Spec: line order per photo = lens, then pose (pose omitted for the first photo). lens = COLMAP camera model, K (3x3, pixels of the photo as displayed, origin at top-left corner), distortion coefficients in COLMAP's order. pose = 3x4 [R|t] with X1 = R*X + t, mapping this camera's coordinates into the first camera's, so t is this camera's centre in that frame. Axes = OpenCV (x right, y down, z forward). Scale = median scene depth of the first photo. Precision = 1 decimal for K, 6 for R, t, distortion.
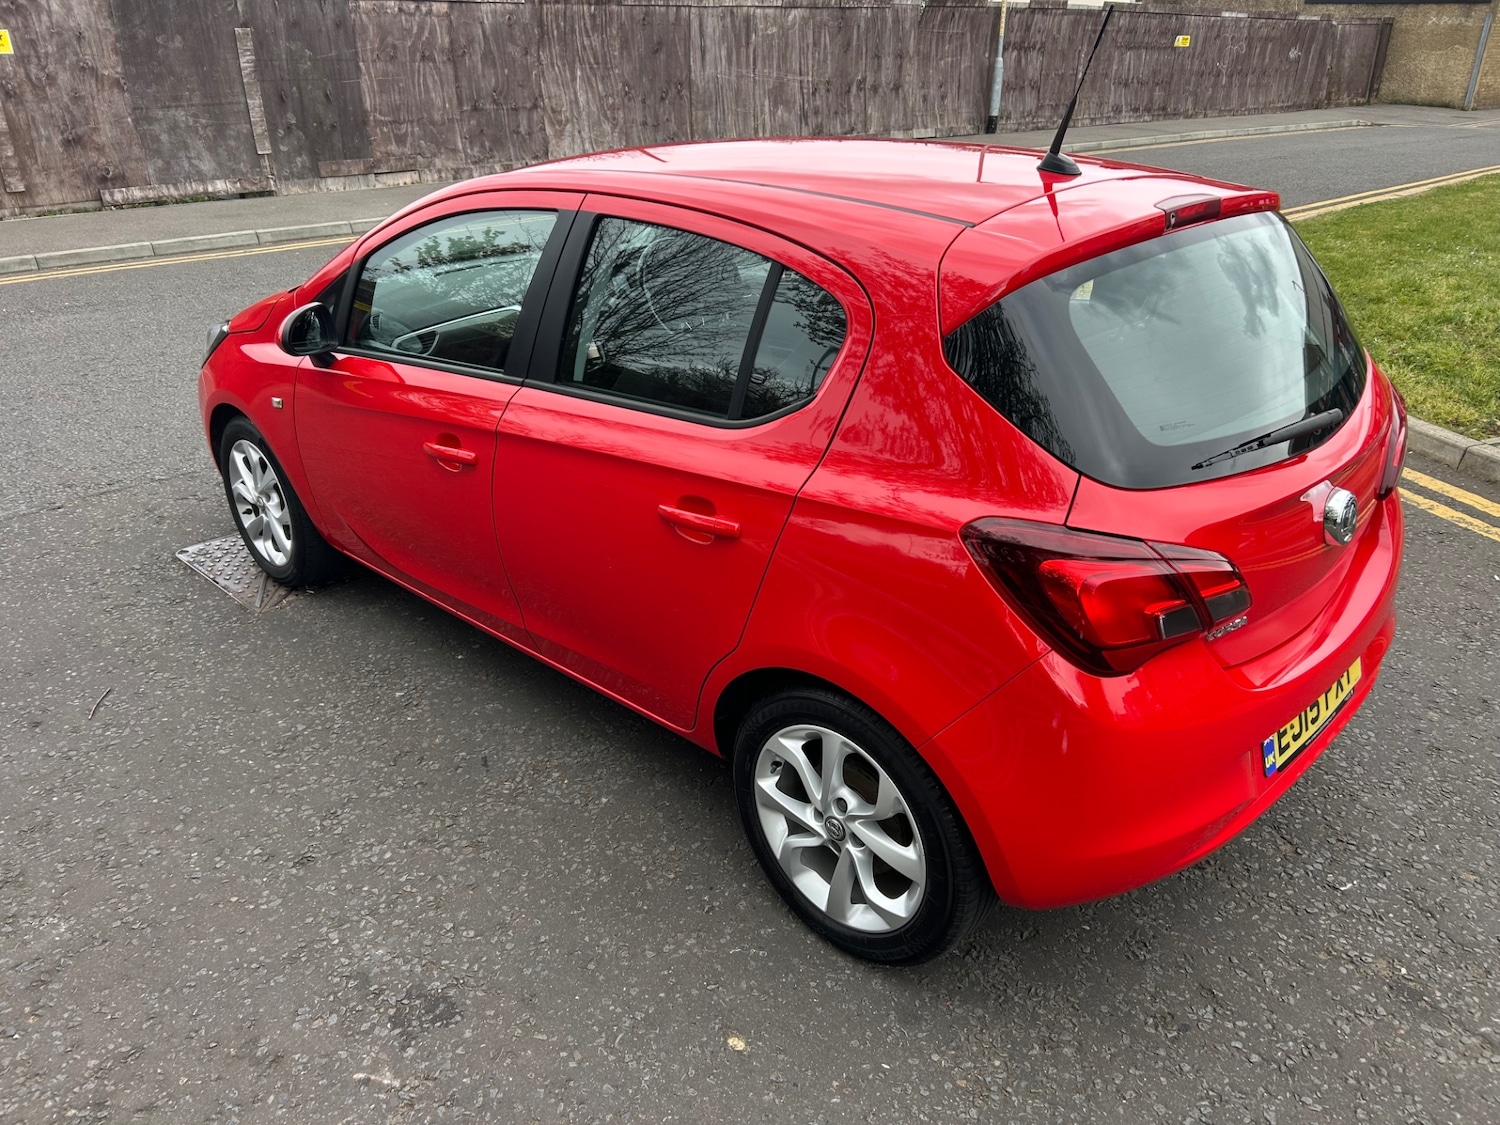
lens RADIAL K [[1118.4, 0, 752.2], [0, 1118.4, 553.7], [0, 0, 1]] dist [0.044368, -0.046853]
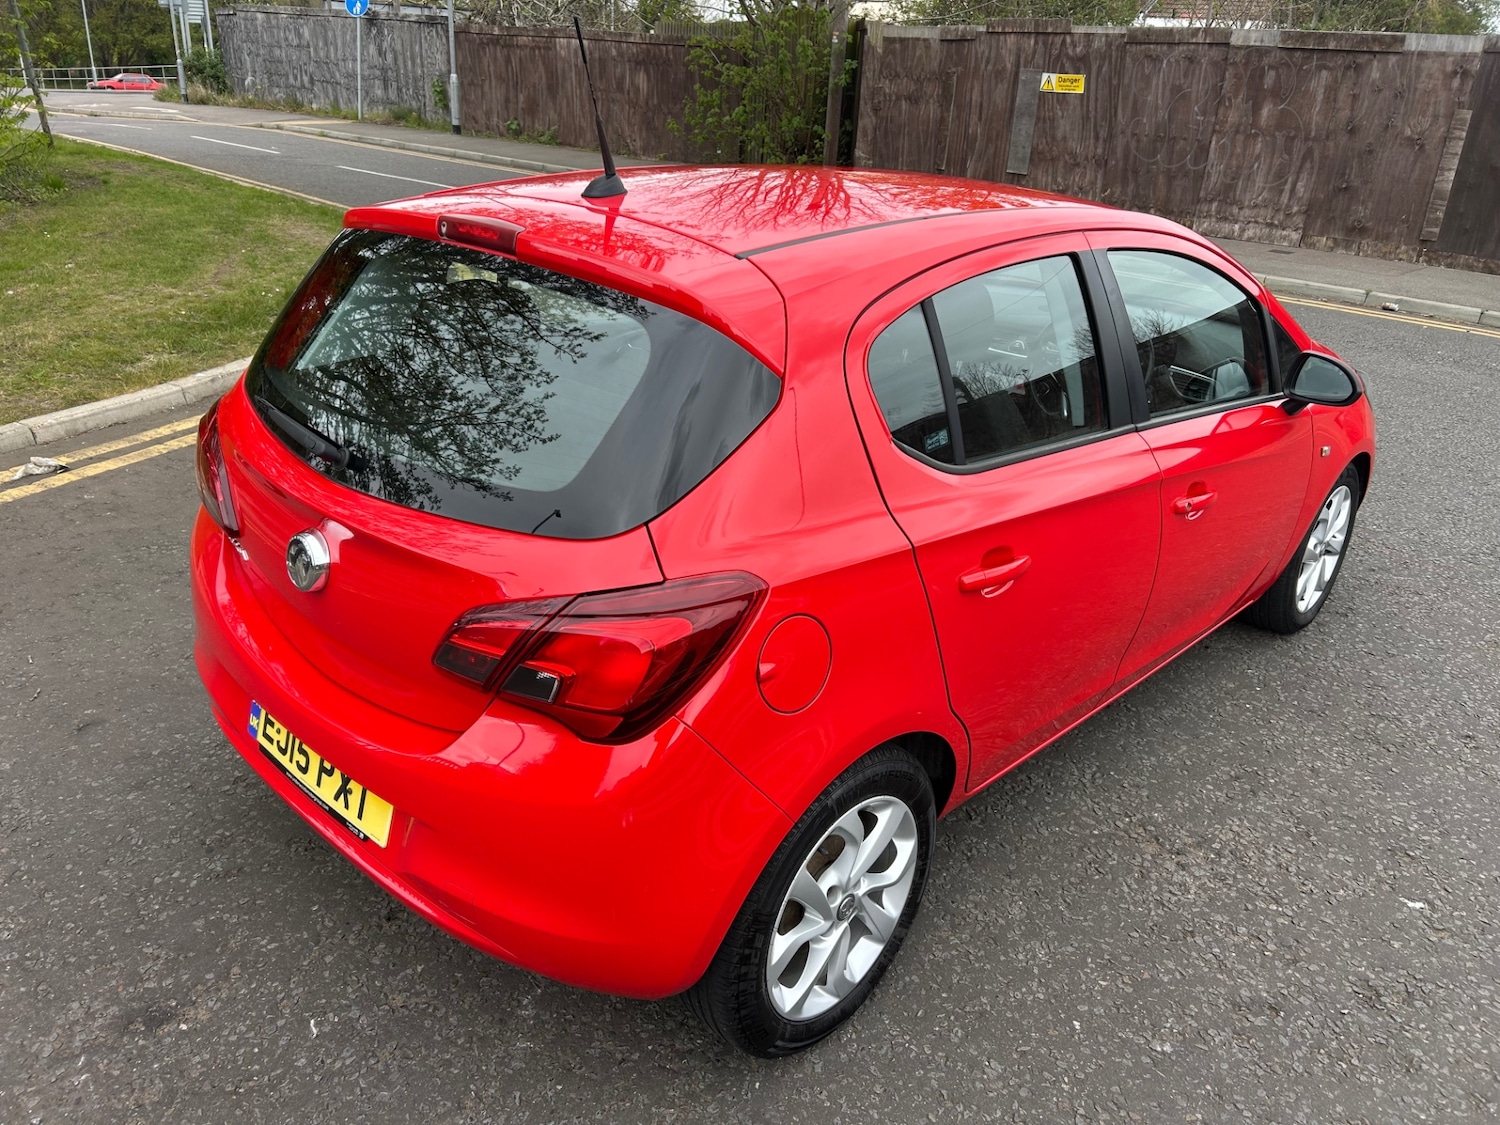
lens RADIAL K [[1123.0, 0, 756.2], [0, 1123.0, 559.0], [0, 0, 1]] dist [0.046641, -0.049712]
pose [[0.022085, 0.408734, -0.912386, 0.233059], [-0.460457, 0.814212, 0.353608, -0.089617], [0.887407, 0.412305, 0.206186, 0.193810]]
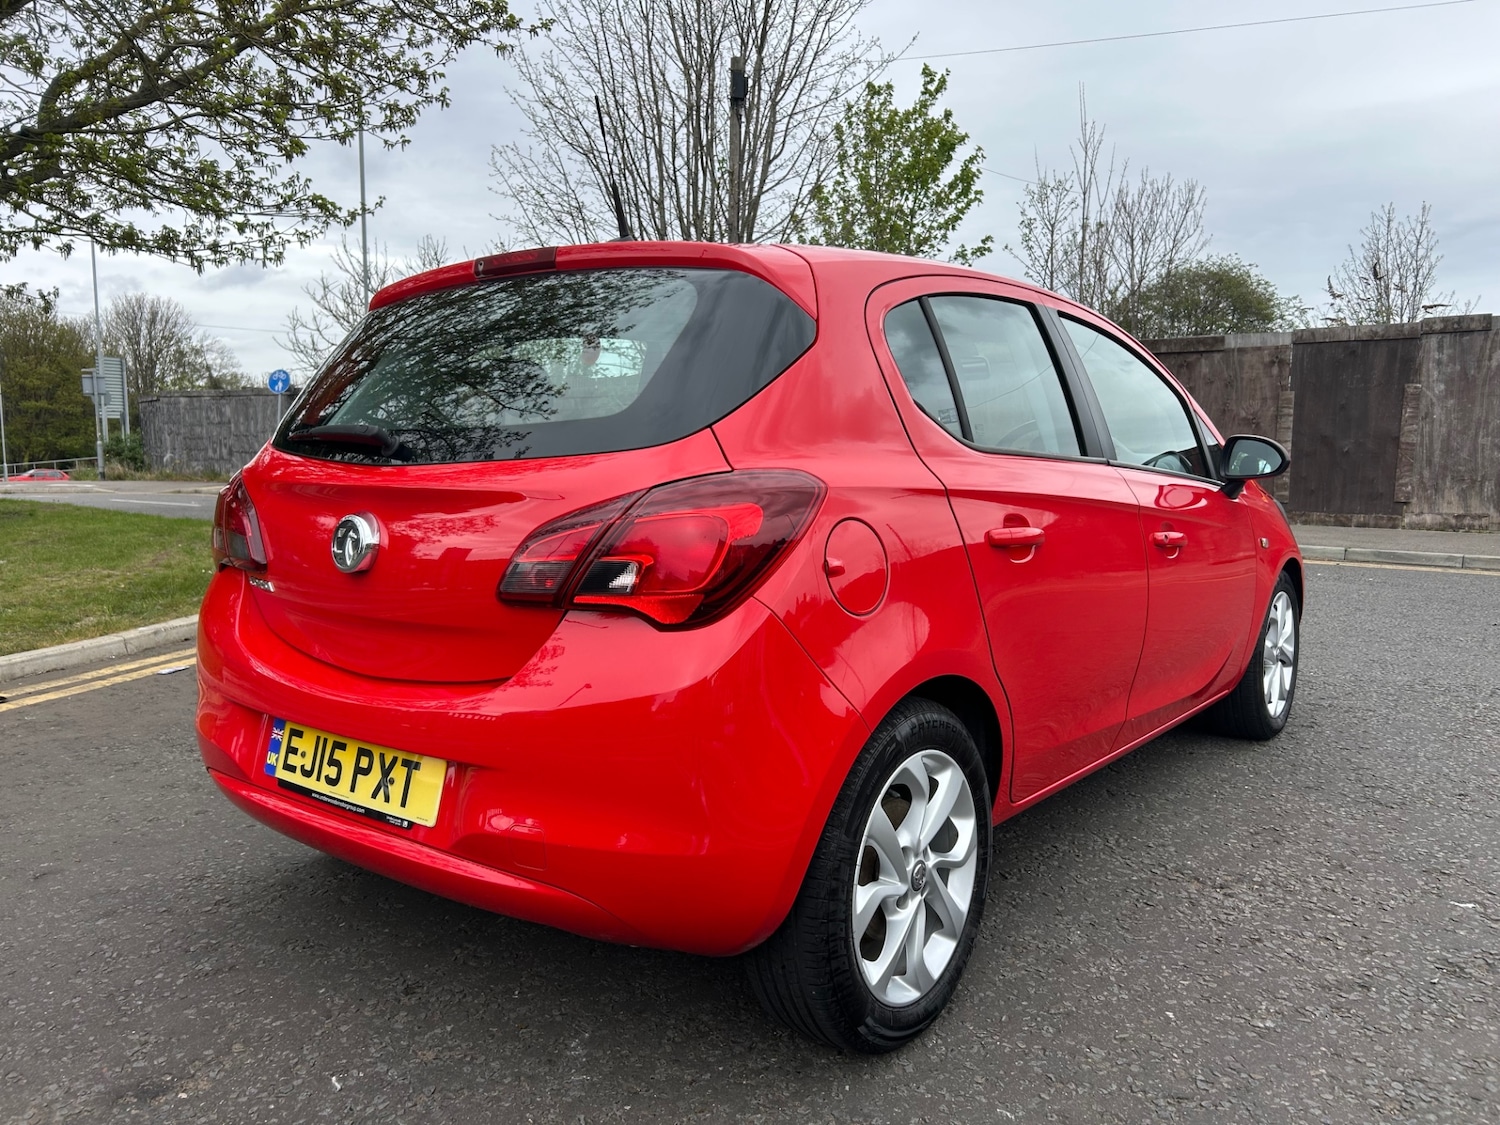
lens RADIAL K [[1119.1, 0, 751.2], [0, 1119.1, 564.4], [0, 0, 1]] dist [0.048880, -0.054573]
pose [[0.116407, 0.115217, -0.986496, 0.250283], [-0.414066, 0.908445, 0.057241, -0.034593], [0.902773, 0.401812, 0.153457, 0.198013]]
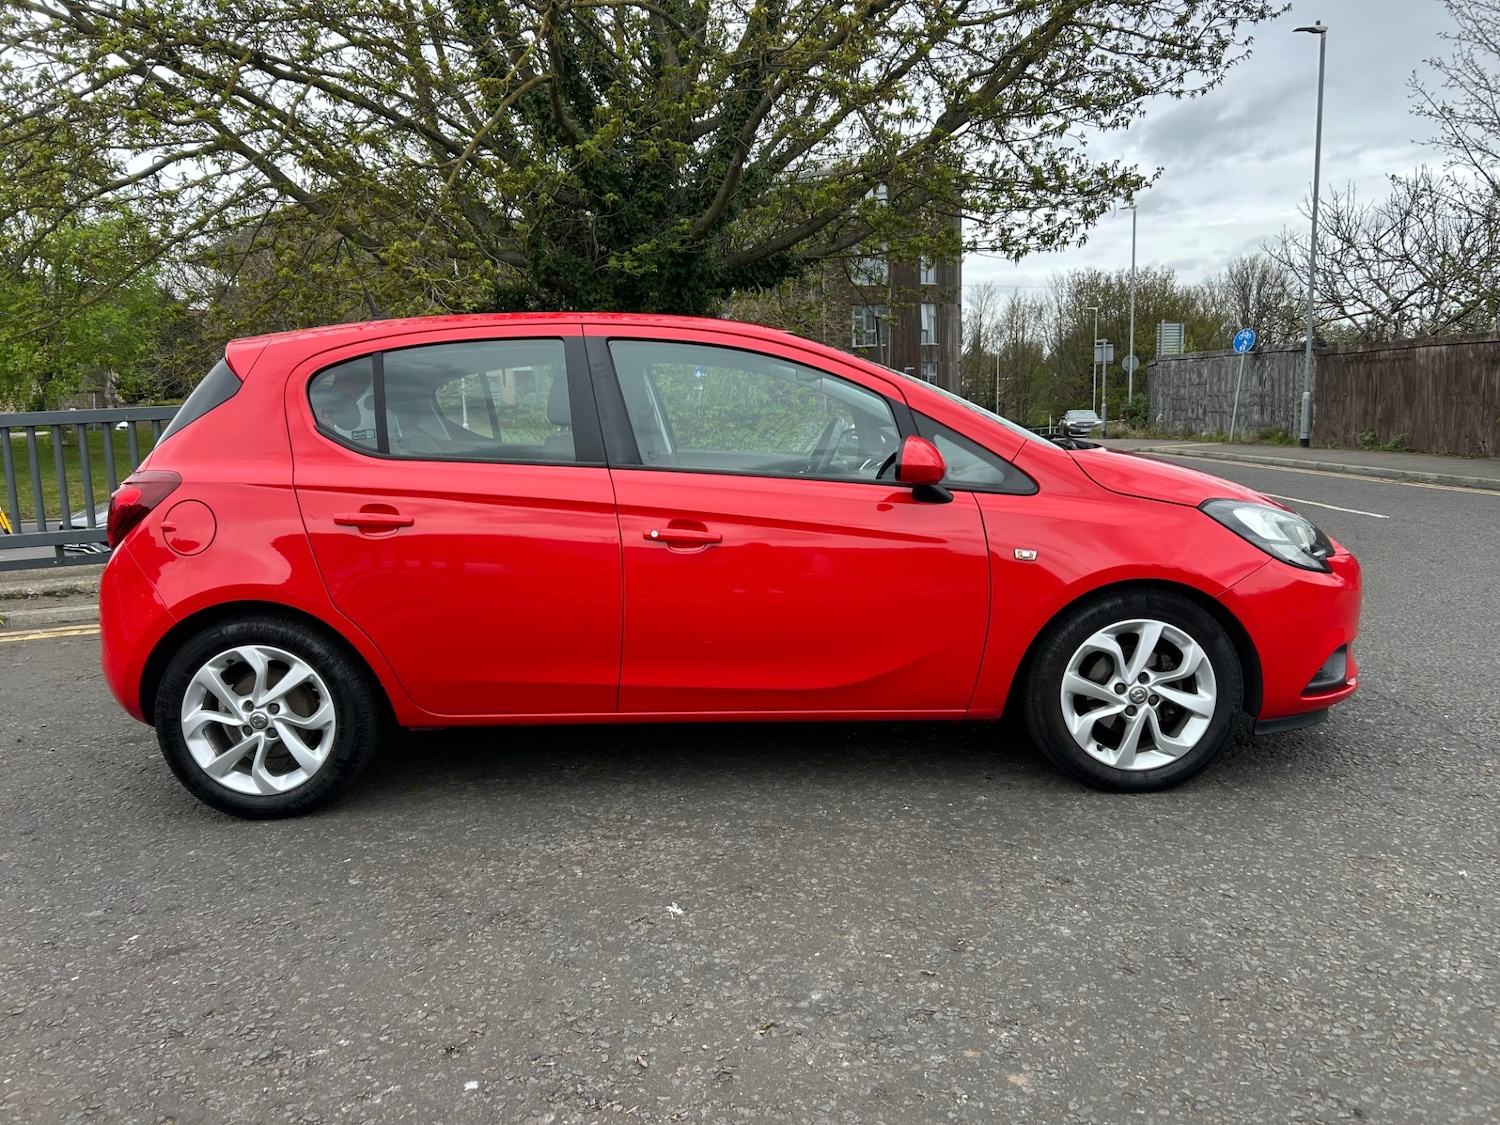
lens RADIAL K [[1123.0, 0, 756.2], [0, 1123.0, 559.0], [0, 0, 1]] dist [0.046641, -0.049712]
pose [[-0.719628, 0.115173, -0.684741, 0.195811], [-0.264062, 0.866660, 0.423287, -0.165009], [0.642189, 0.485423, -0.593260, 0.463877]]
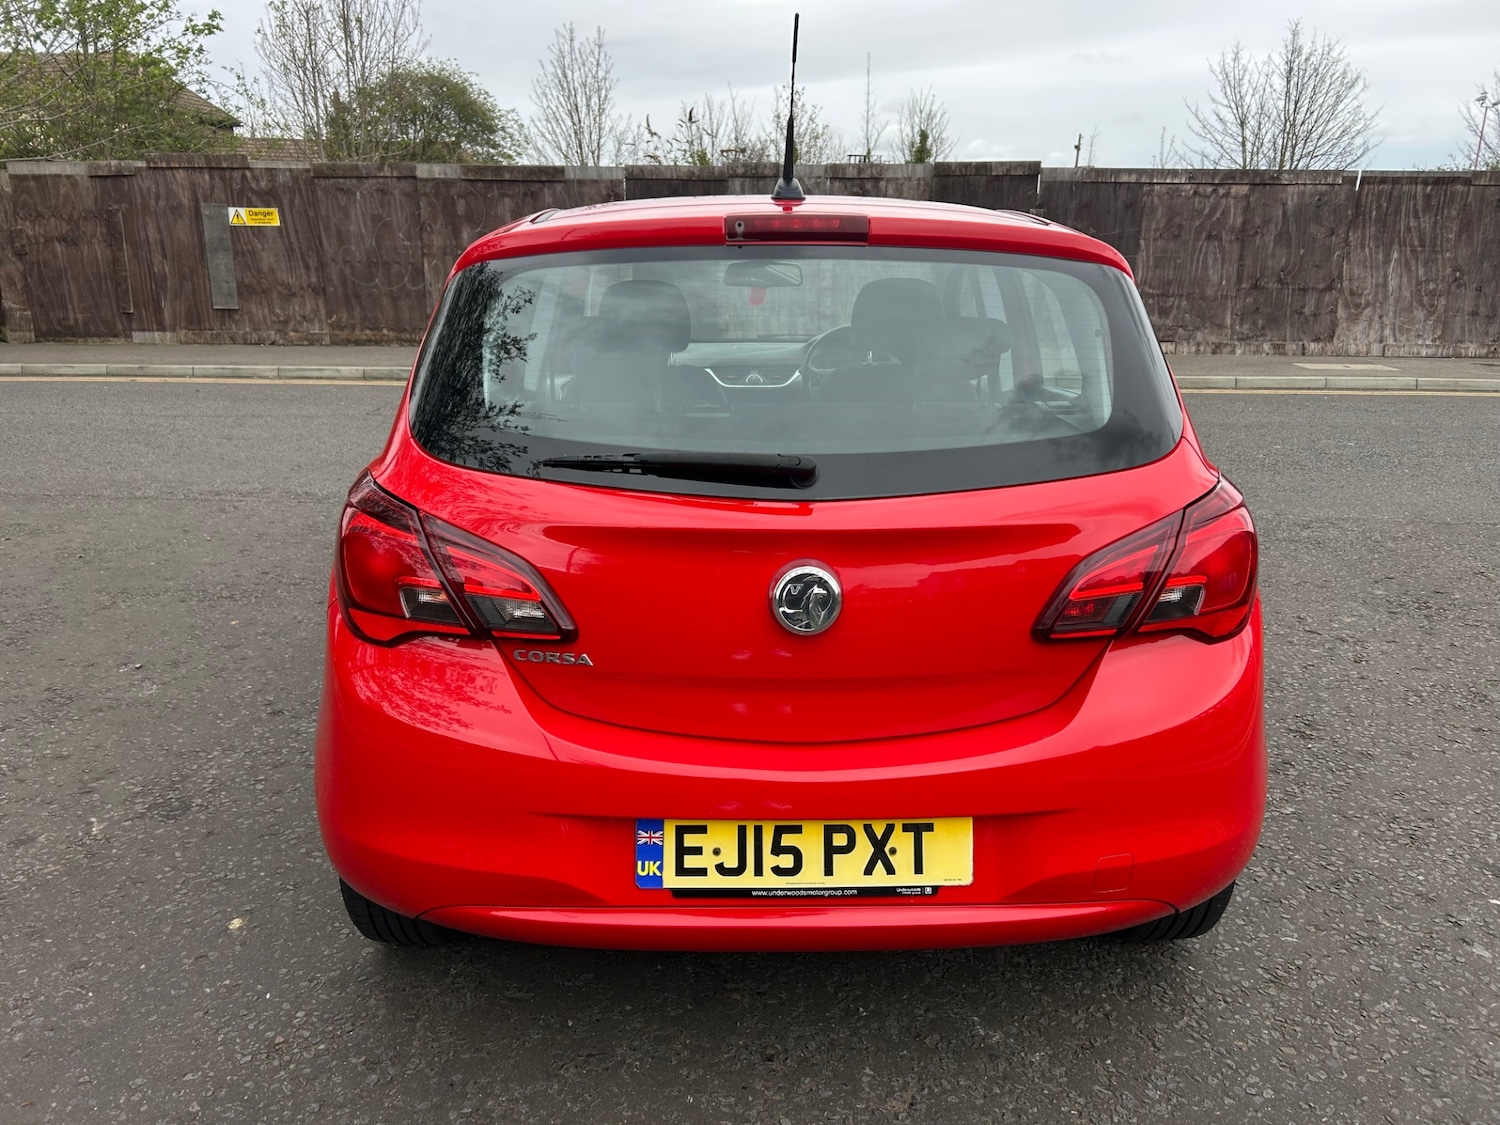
lens RADIAL K [[1118.4, 0, 752.2], [0, 1118.4, 553.7], [0, 0, 1]] dist [0.044368, -0.046853]
pose [[0.714739, 0.196288, -0.671282, 0.171083], [-0.301696, 0.952446, -0.042725, -0.002910], [0.630973, 0.233060, 0.739970, 0.069312]]
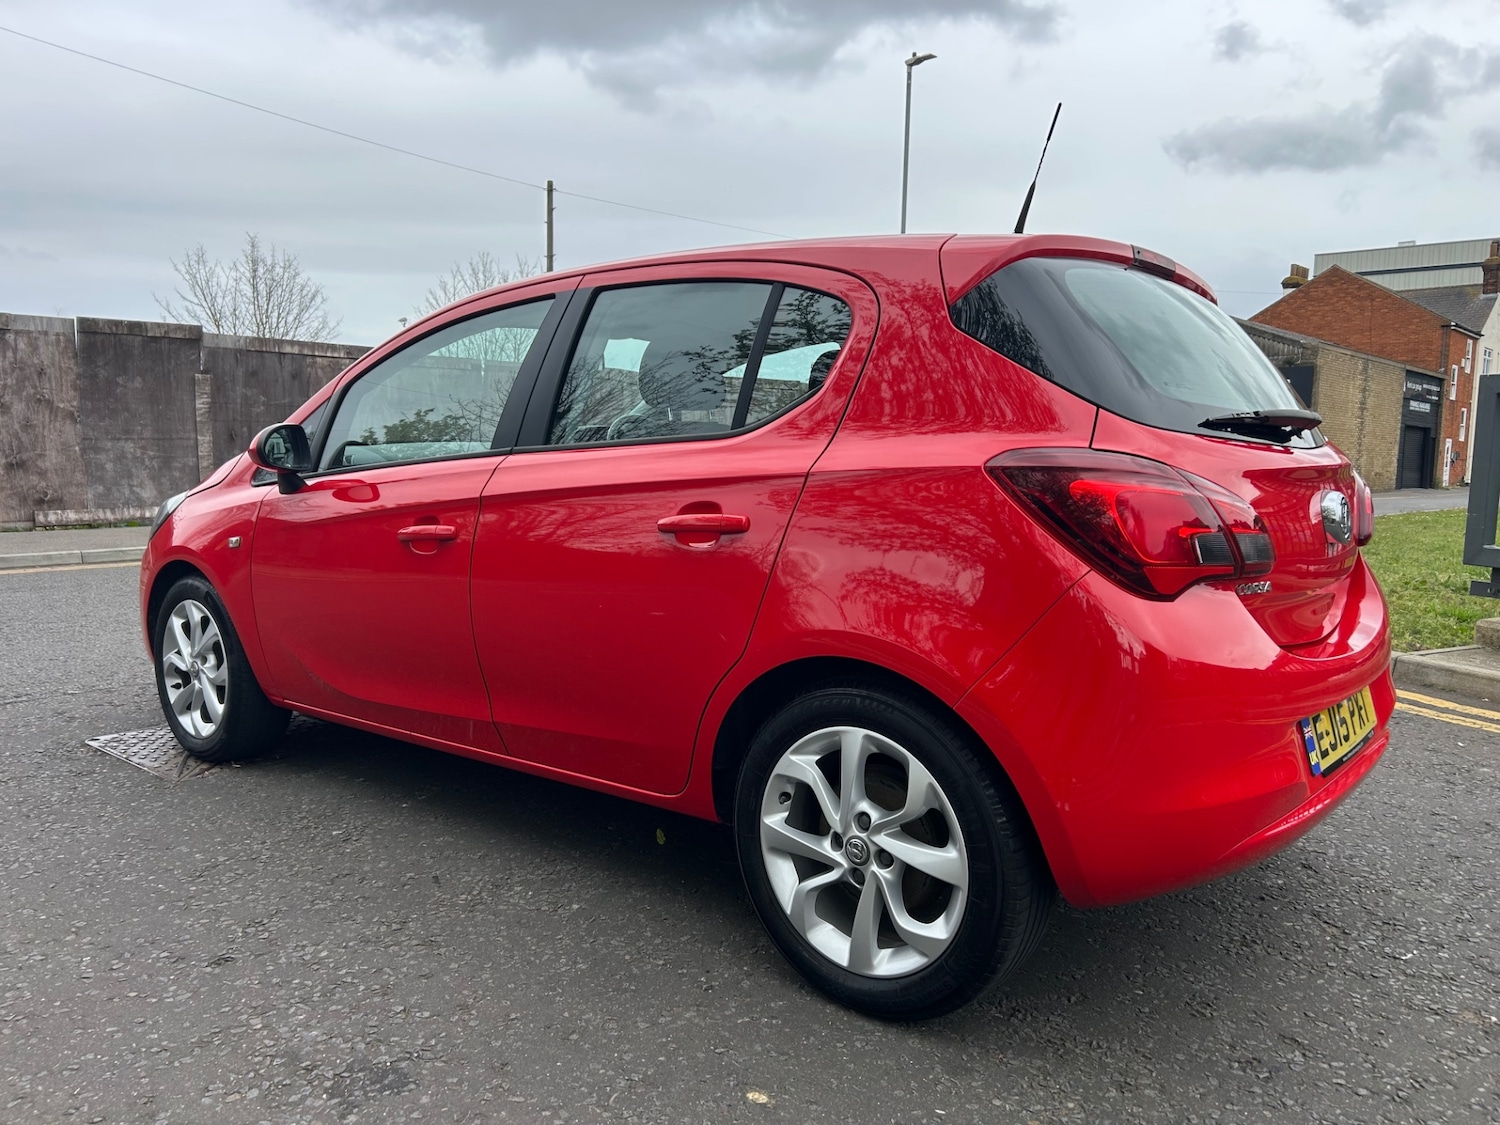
lens RADIAL K [[1109.0, 0, 750.0], [0, 1109.0, 562.5], [0, 0, 1]] dist [0.064218, -0.071410]
pose [[0.997149, 0.004326, 0.075332, -0.013850], [0.020053, 0.947263, -0.319828, 0.054492], [-0.072743, 0.320427, 0.944476, 0.016654]]
